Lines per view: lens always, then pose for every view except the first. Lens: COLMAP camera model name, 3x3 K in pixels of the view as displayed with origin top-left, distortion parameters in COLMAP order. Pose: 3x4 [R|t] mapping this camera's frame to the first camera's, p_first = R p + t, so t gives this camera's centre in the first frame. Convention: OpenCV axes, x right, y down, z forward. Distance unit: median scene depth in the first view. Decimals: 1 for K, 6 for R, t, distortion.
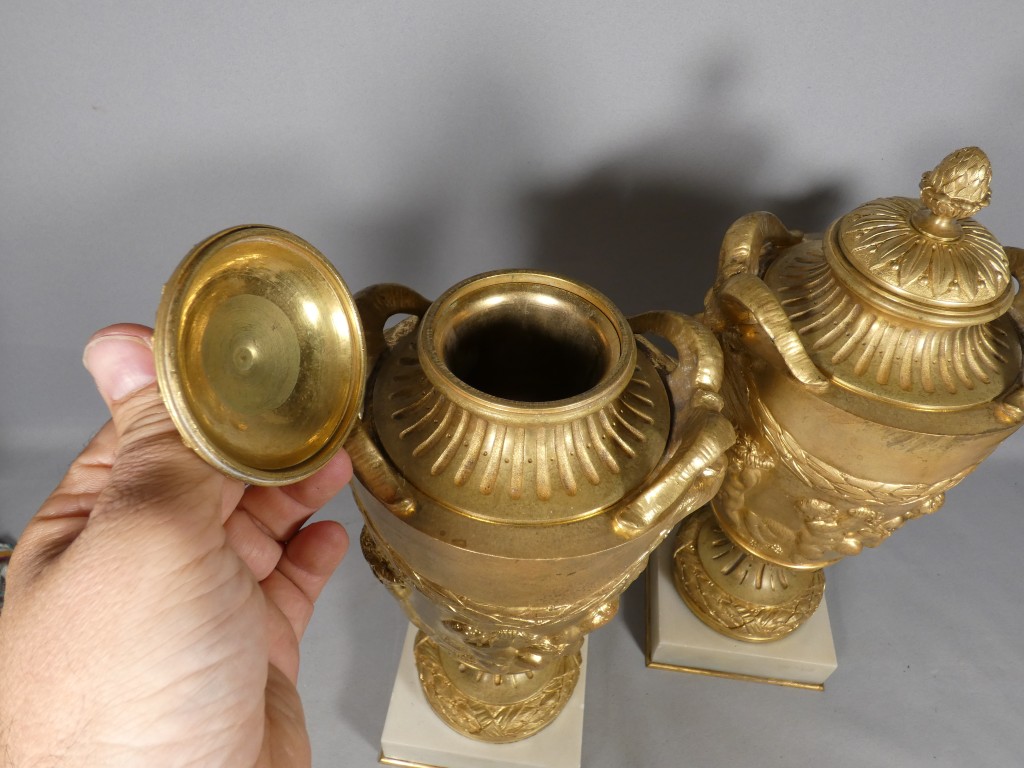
lens RADIAL K [[752.2, 0, 516.7], [0, 752.2, 388.4], [0, 0, 1]] dist [-0.007848, -0.010482]
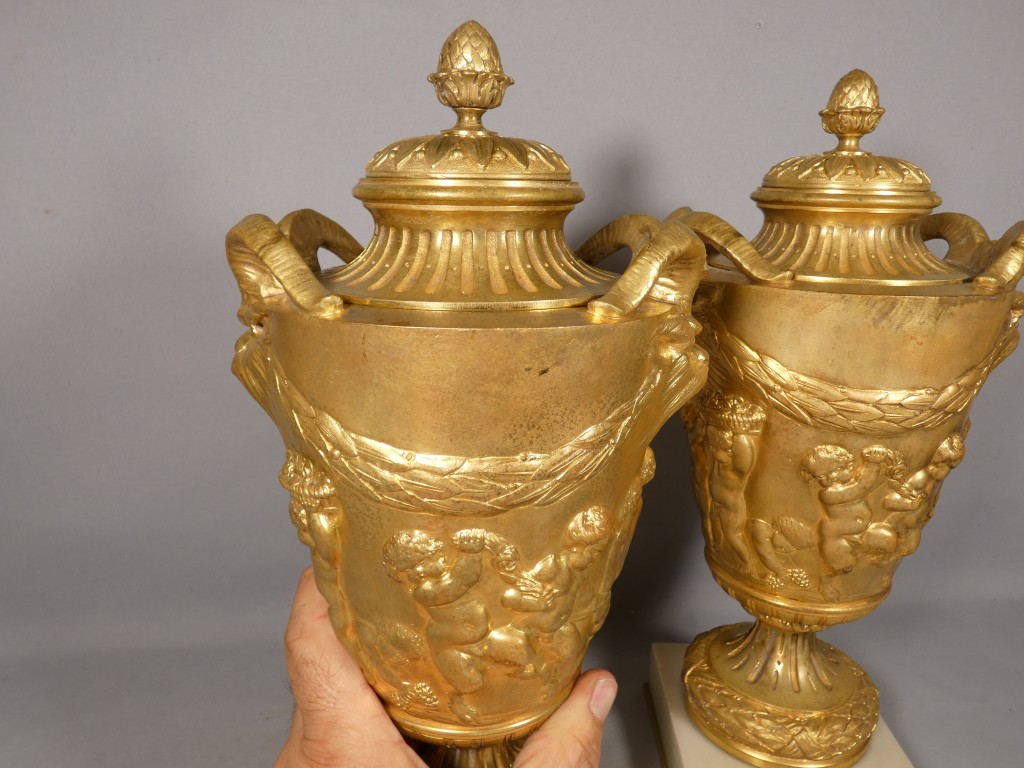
lens RADIAL K [[752.2, 0, 516.8], [0, 752.2, 379.0], [0, 0, 1]] dist [-0.007848, -0.010482]
pose [[0.994294, -0.067112, 0.082913, -0.018486], [0.100272, 0.853188, -0.511875, 0.538046], [-0.036388, 0.517268, 0.855050, 0.258722]]
